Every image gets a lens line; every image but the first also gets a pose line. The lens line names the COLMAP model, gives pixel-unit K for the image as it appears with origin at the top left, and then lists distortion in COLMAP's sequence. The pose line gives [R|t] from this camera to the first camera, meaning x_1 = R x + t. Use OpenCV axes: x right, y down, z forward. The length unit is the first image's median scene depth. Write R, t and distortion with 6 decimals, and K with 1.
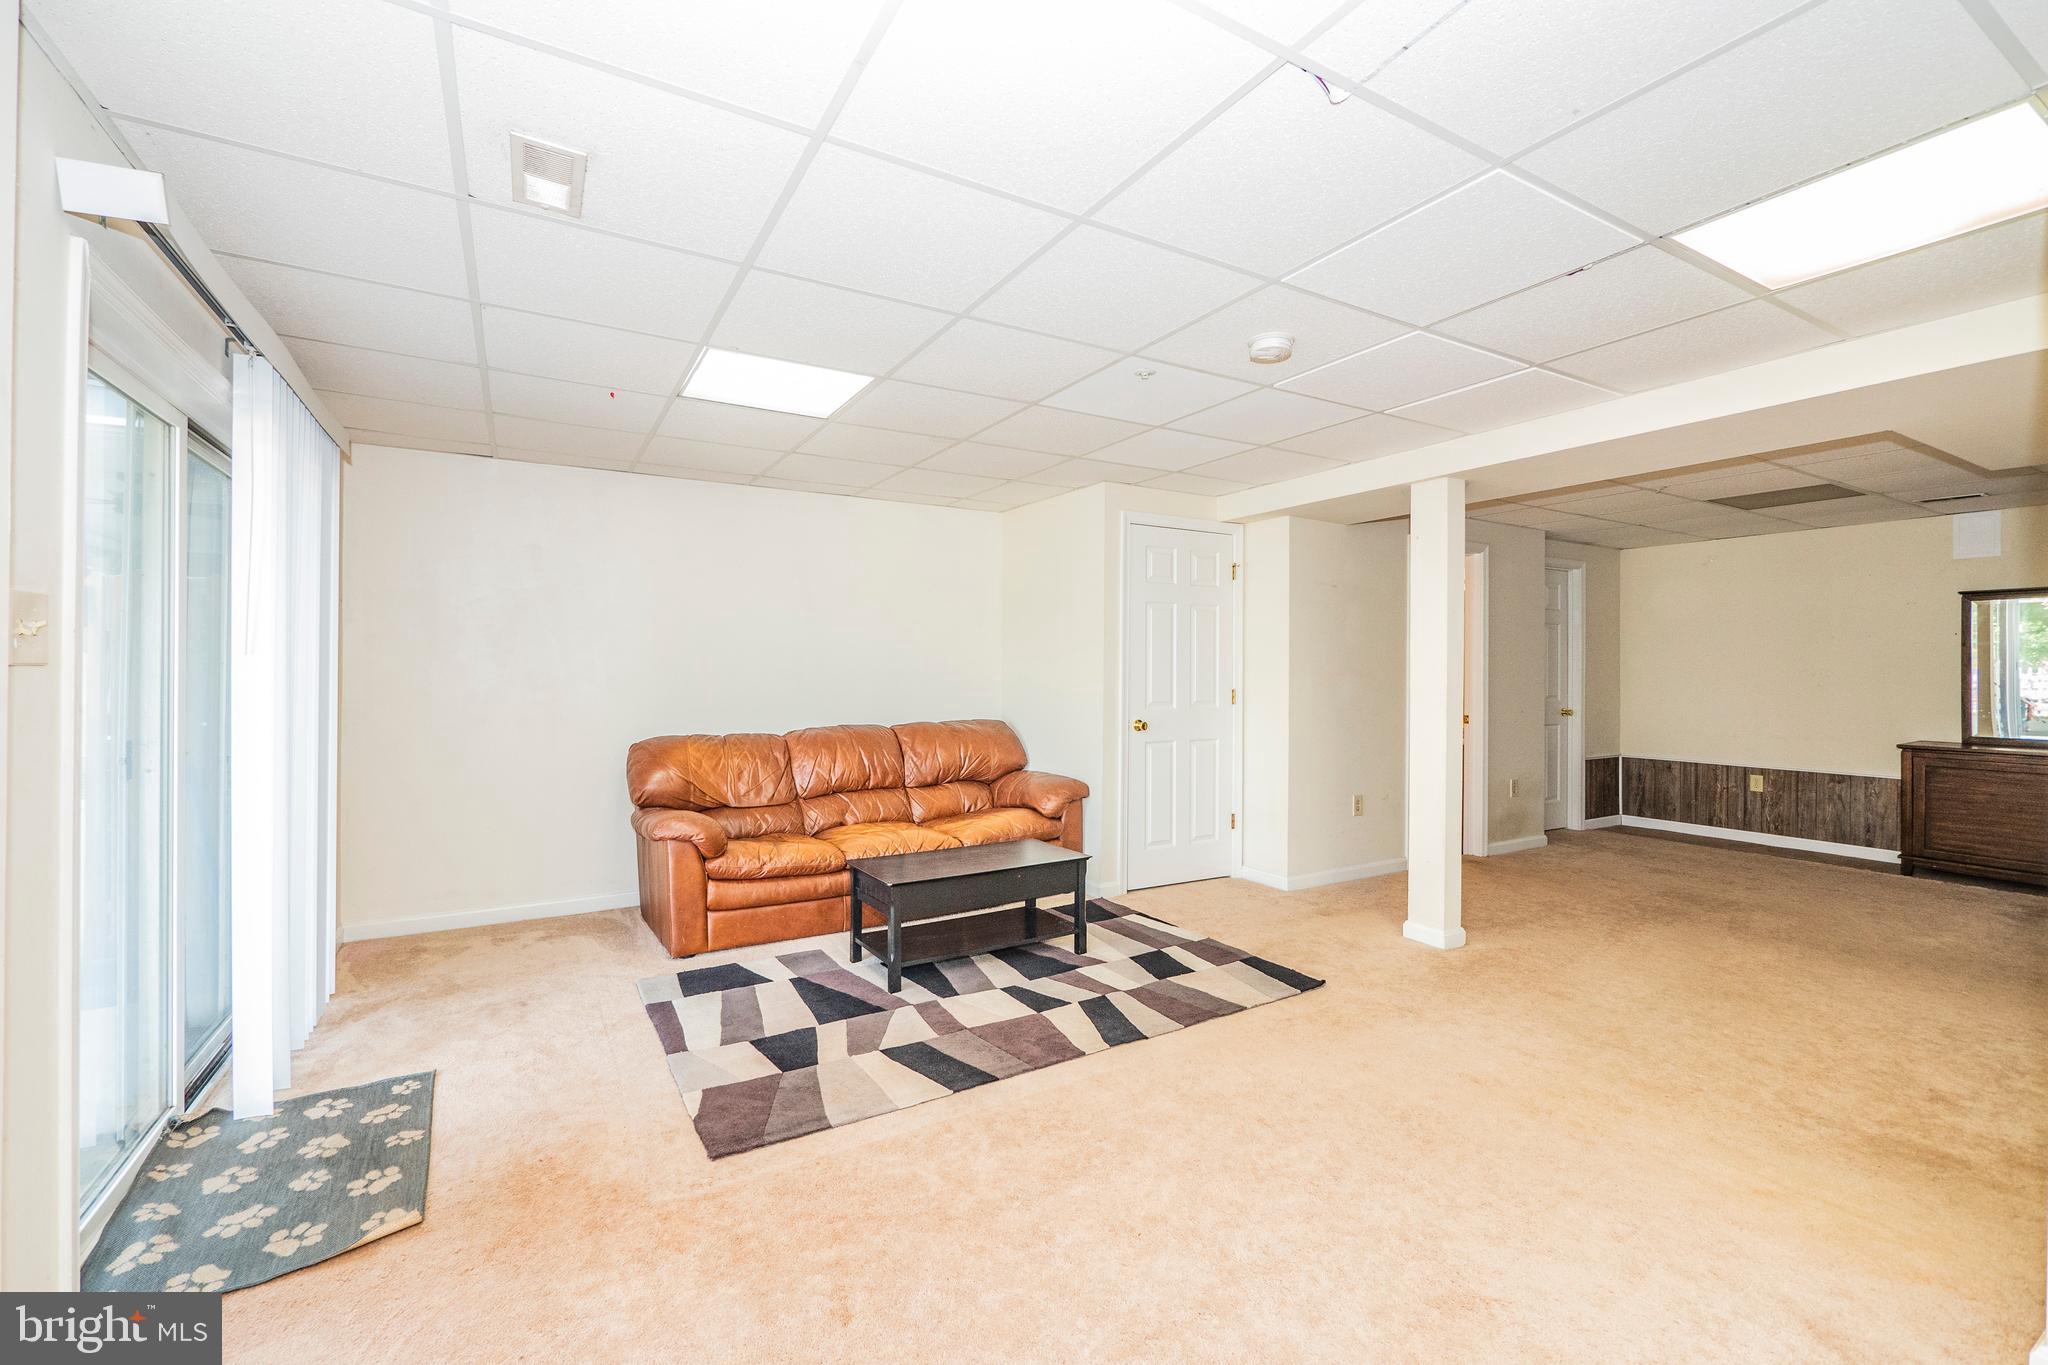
lens RADIAL K [[863.3, 0, 1008.6], [0, 863.3, 674.8], [0, 0, 1]] dist [-0.004981, 0.000396]
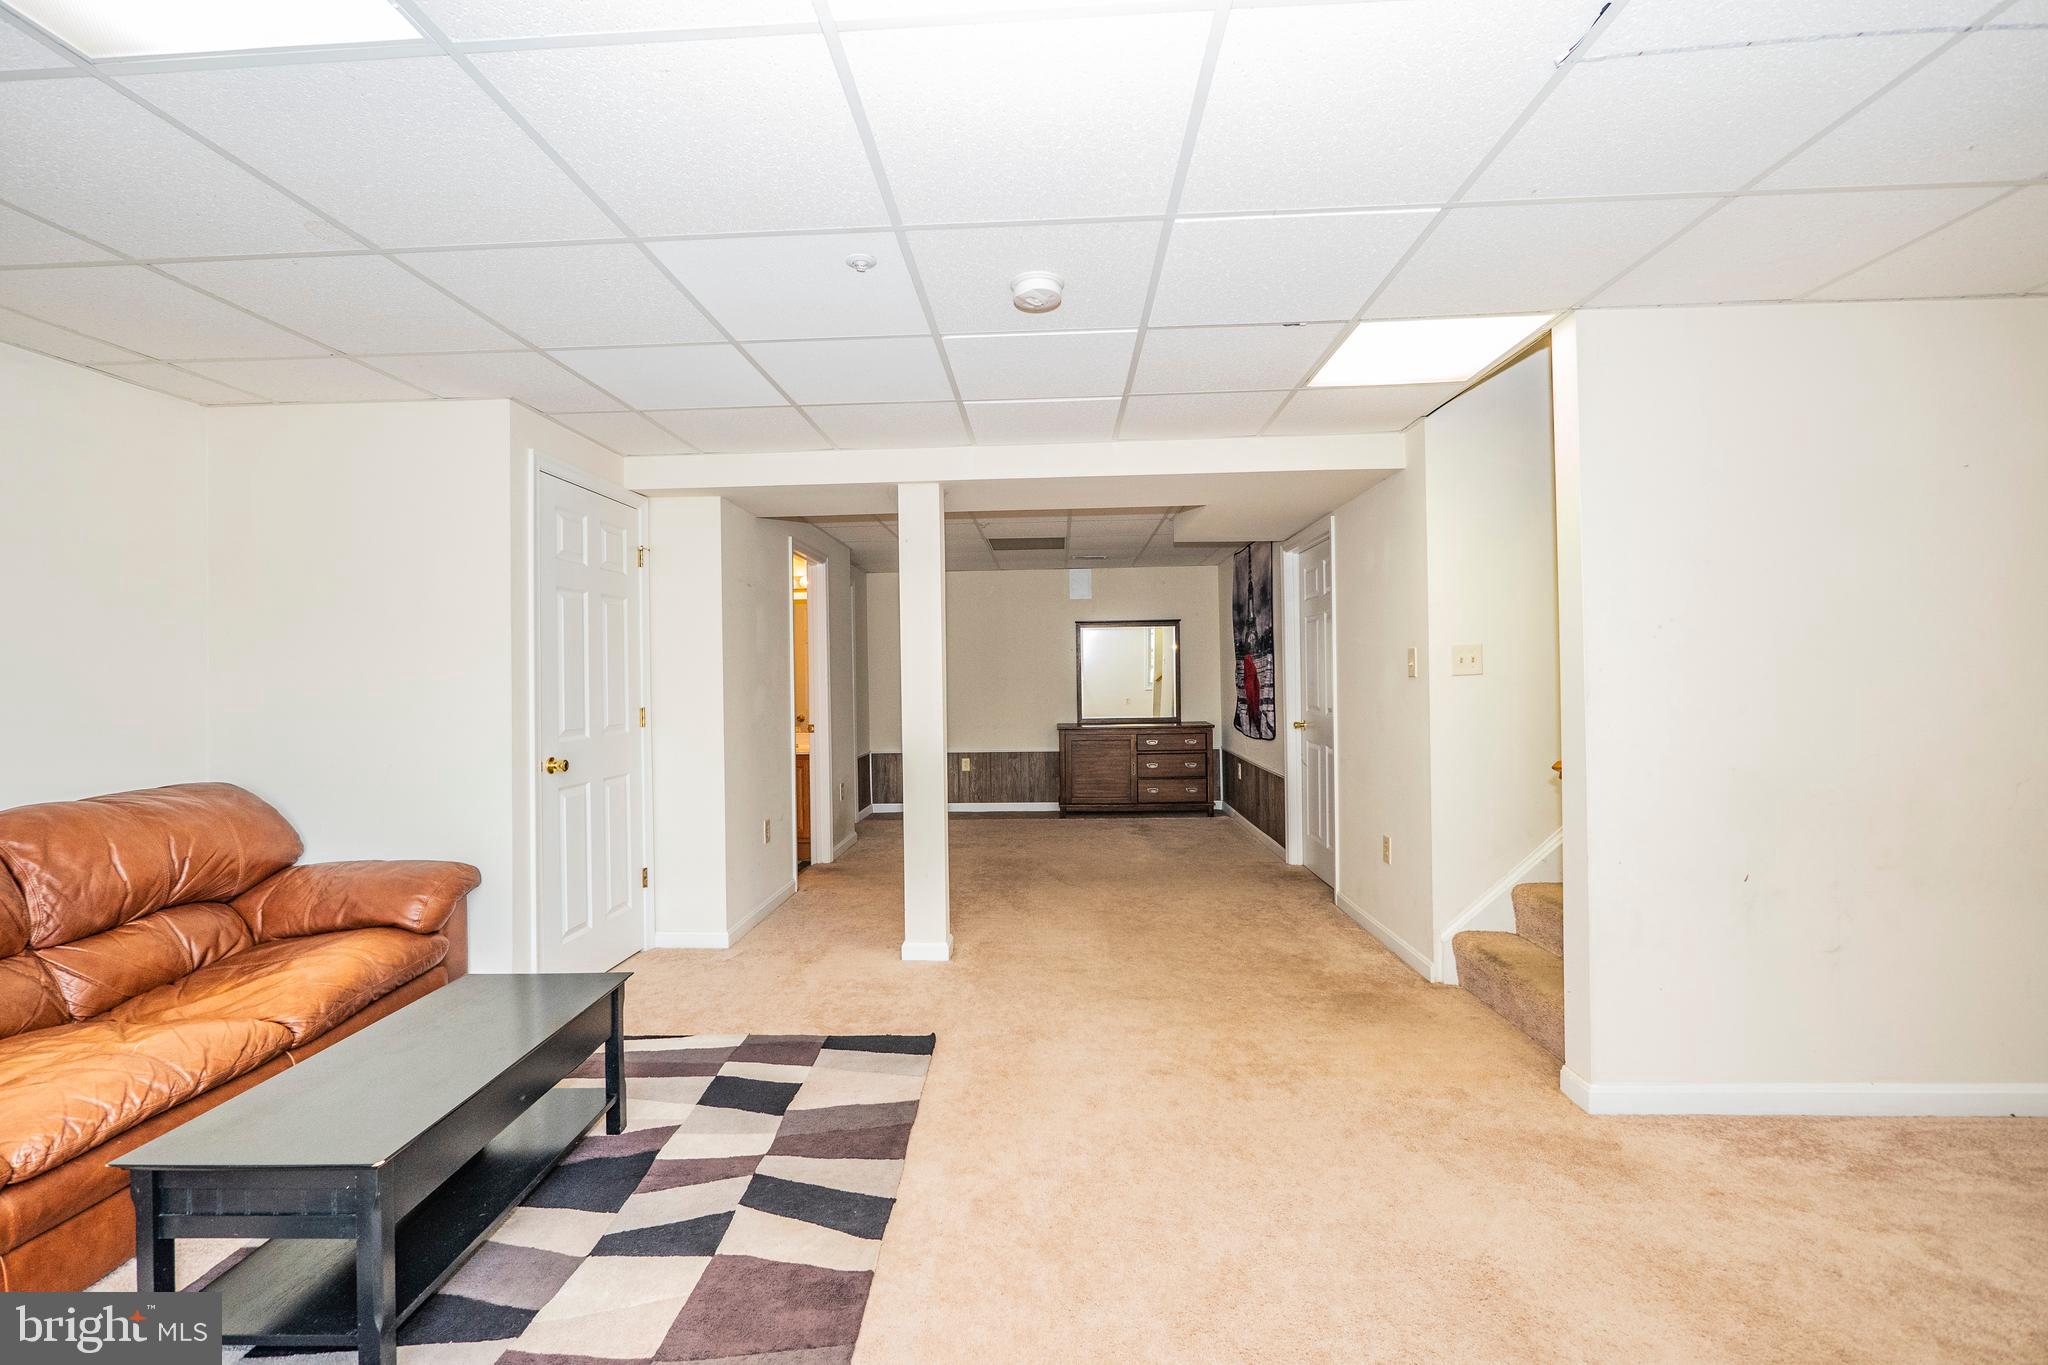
lens RADIAL K [[862.6, 0, 1013.0], [0, 862.6, 669.8], [0, 0, 1]] dist [-0.006004, 0.000068]
pose [[0.536503, -0.004604, 0.843886, -0.227366], [0.022447, 0.999709, -0.008816, -0.003032], [-0.843600, 0.023673, 0.536450, 0.316713]]
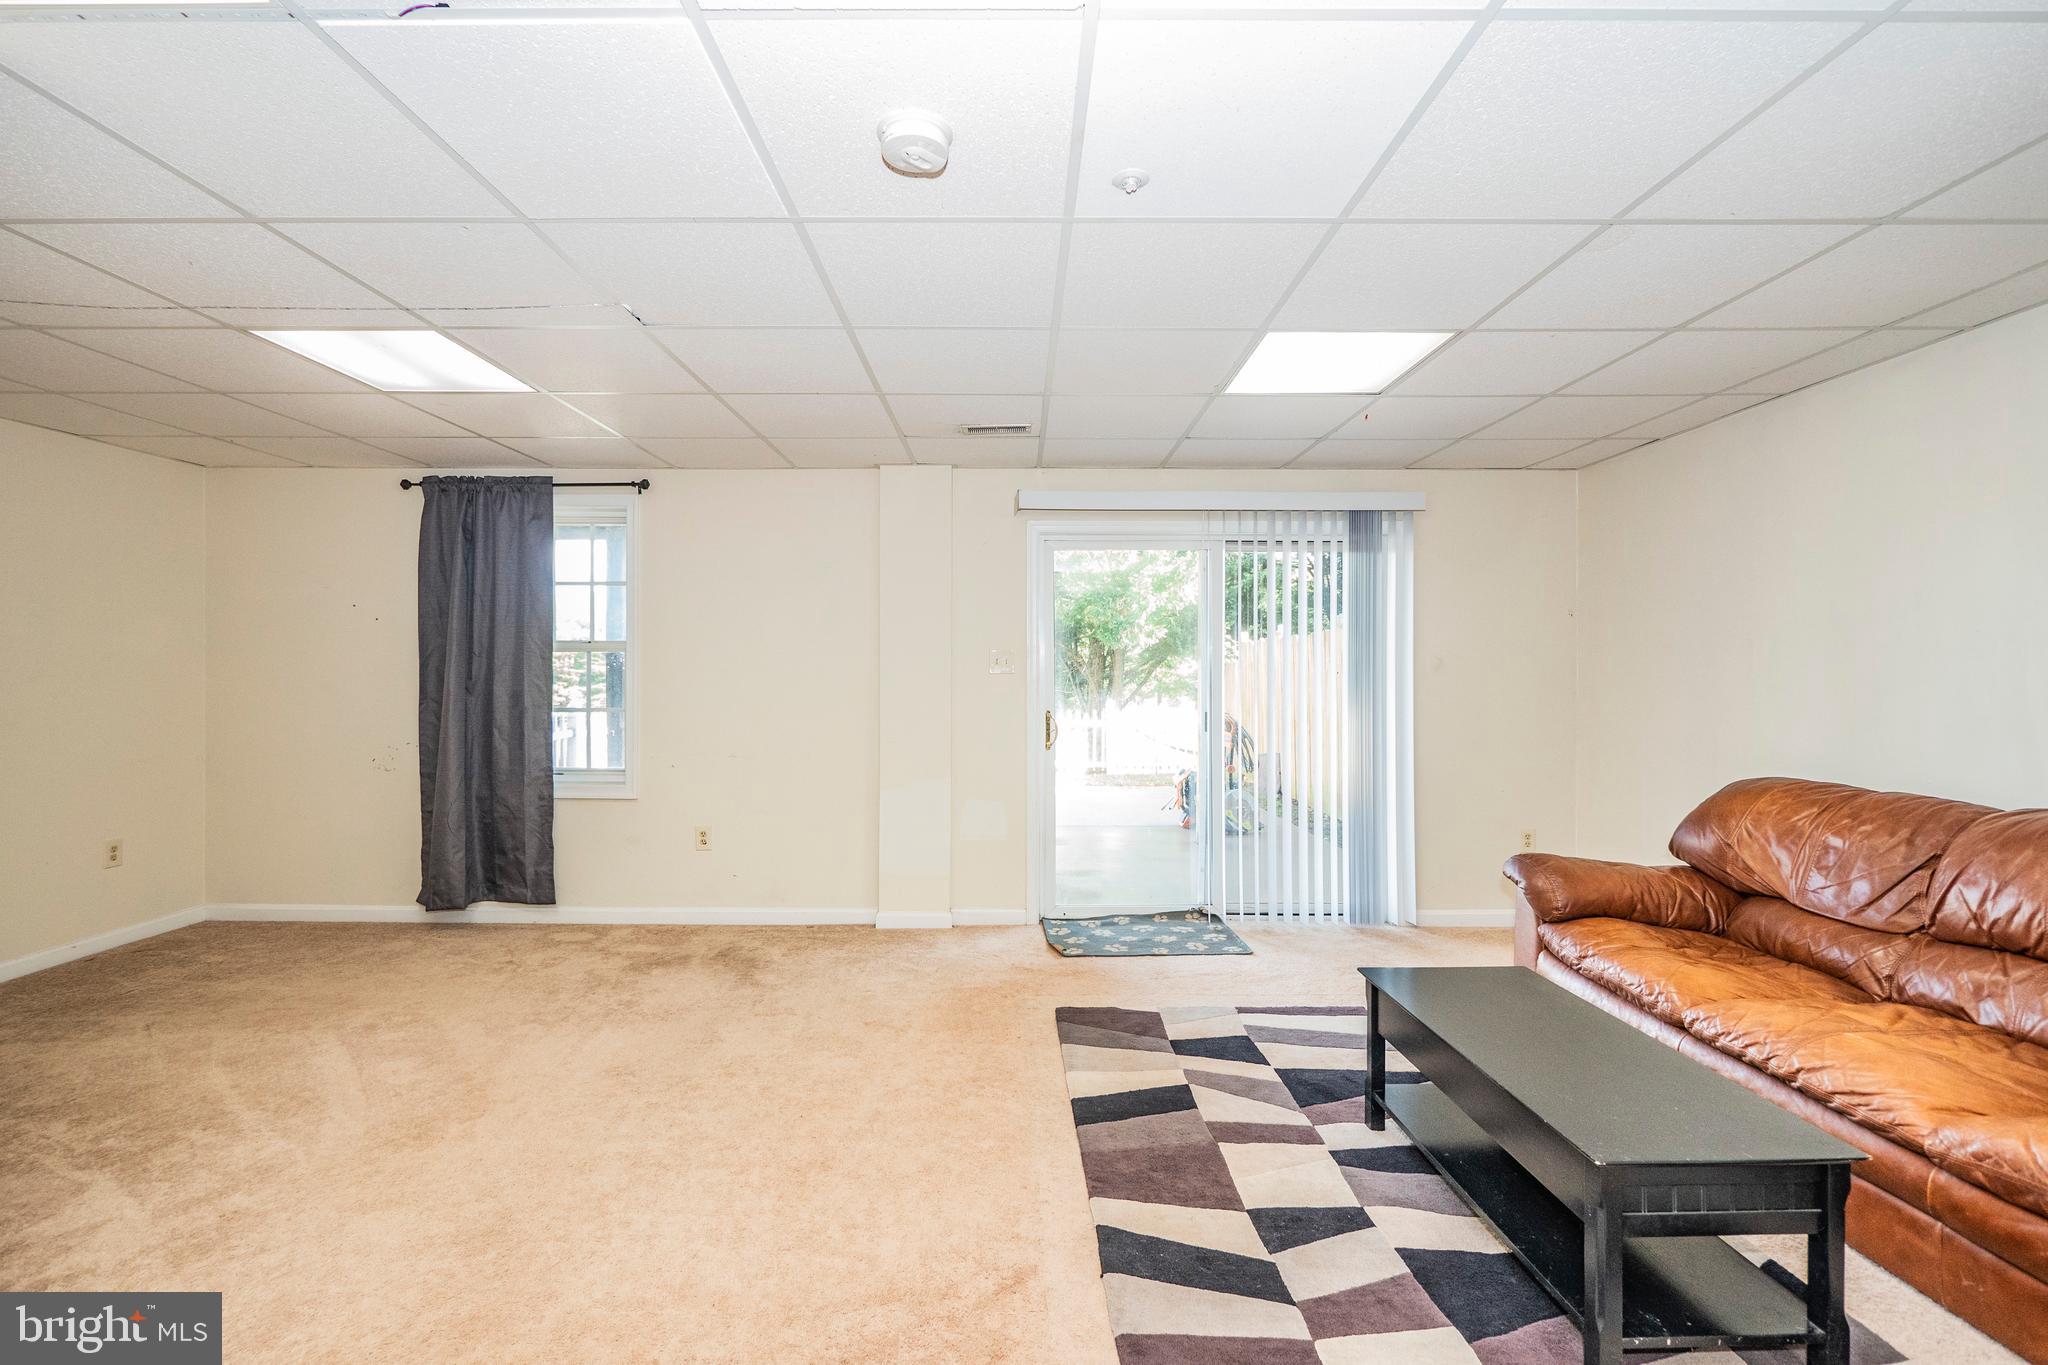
lens RADIAL K [[863.3, 0, 1008.6], [0, 863.3, 674.8], [0, 0, 1]] dist [-0.004981, 0.000396]
pose [[-0.507647, -0.005729, -0.861546, 0.435909], [-0.009216, 0.999957, -0.001219, -0.002914], [0.861516, 0.007321, -0.507678, 0.748754]]
